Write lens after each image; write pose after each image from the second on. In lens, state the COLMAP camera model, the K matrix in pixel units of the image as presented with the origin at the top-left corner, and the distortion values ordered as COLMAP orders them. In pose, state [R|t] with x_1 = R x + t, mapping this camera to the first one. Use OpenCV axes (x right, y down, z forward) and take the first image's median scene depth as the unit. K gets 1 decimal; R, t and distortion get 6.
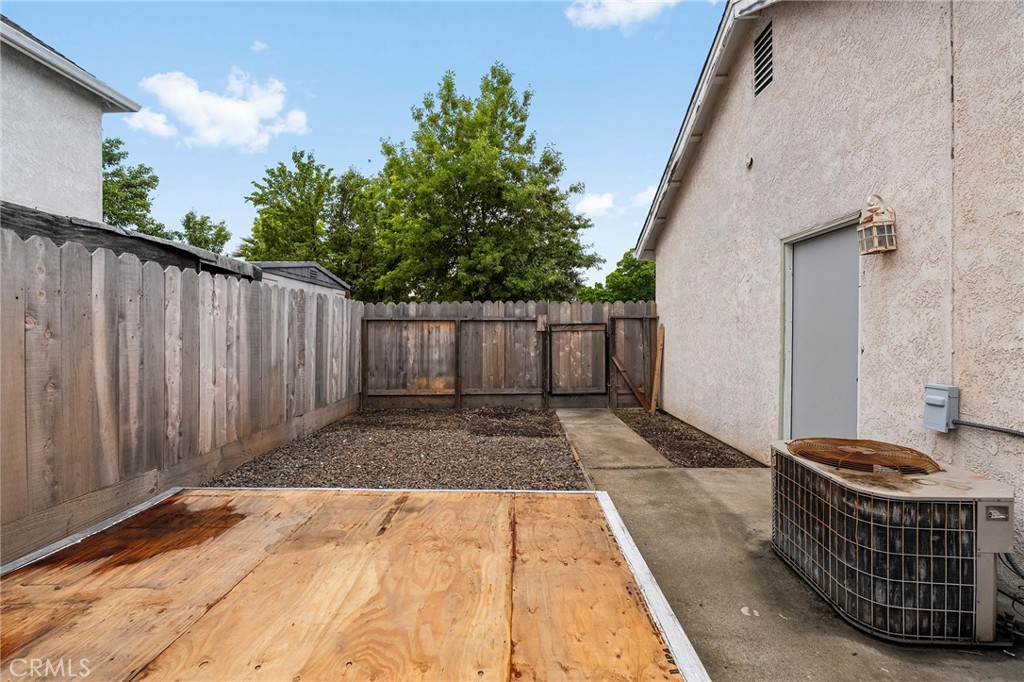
lens RADIAL K [[452.9, 0, 510.4], [0, 452.9, 334.2], [0, 0, 1]] dist [-0.002639, 0.000109]
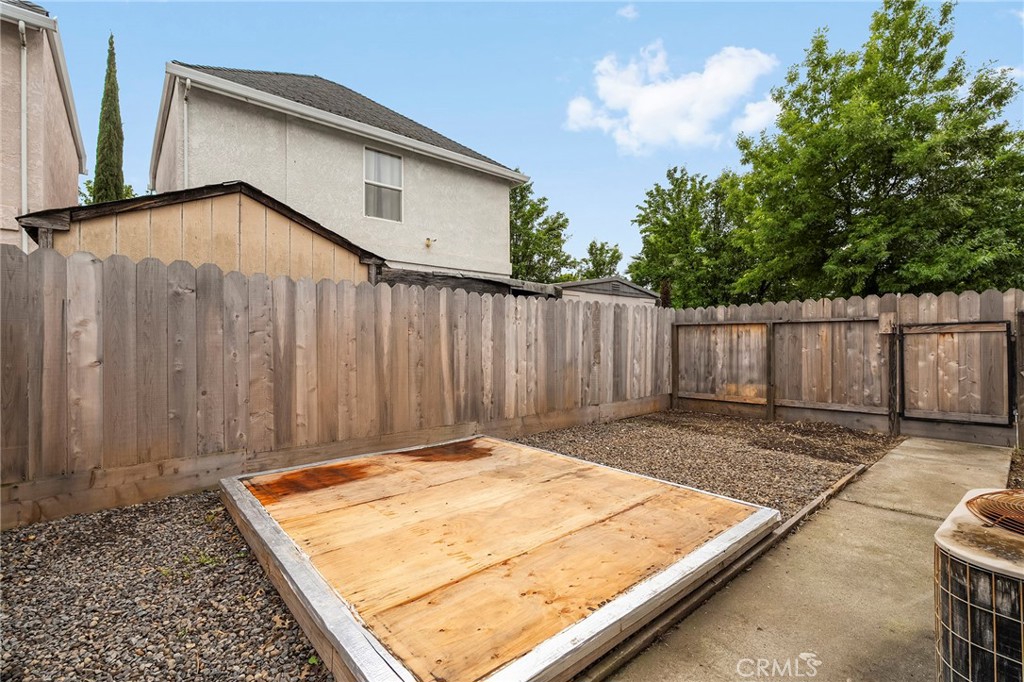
lens RADIAL K [[454.7, 0, 512.0], [0, 454.7, 341.0], [0, 0, 1]] dist [-0.002955, -0.000443]
pose [[0.676496, 0.000207, -0.736446, 0.205536], [-0.000323, 1.000000, -0.000016, 0.005621], [0.736446, 0.000249, 0.676496, 0.003915]]
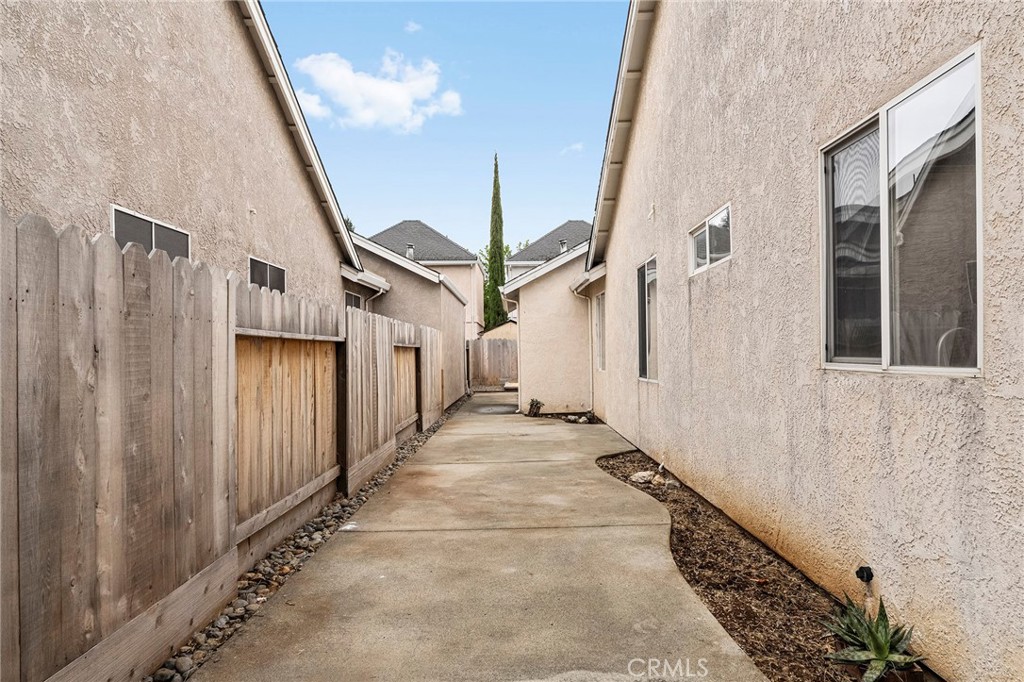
lens RADIAL K [[668.6, 0, 512.0], [0, 668.6, 341.0], [0, 0, 1]] dist [0.000595, 0.000036]
pose [[0.023958, -0.008698, -0.999675, 0.925399], [0.014505, 0.999860, -0.008352, -0.004468], [0.999608, -0.014300, 0.024081, 0.015224]]
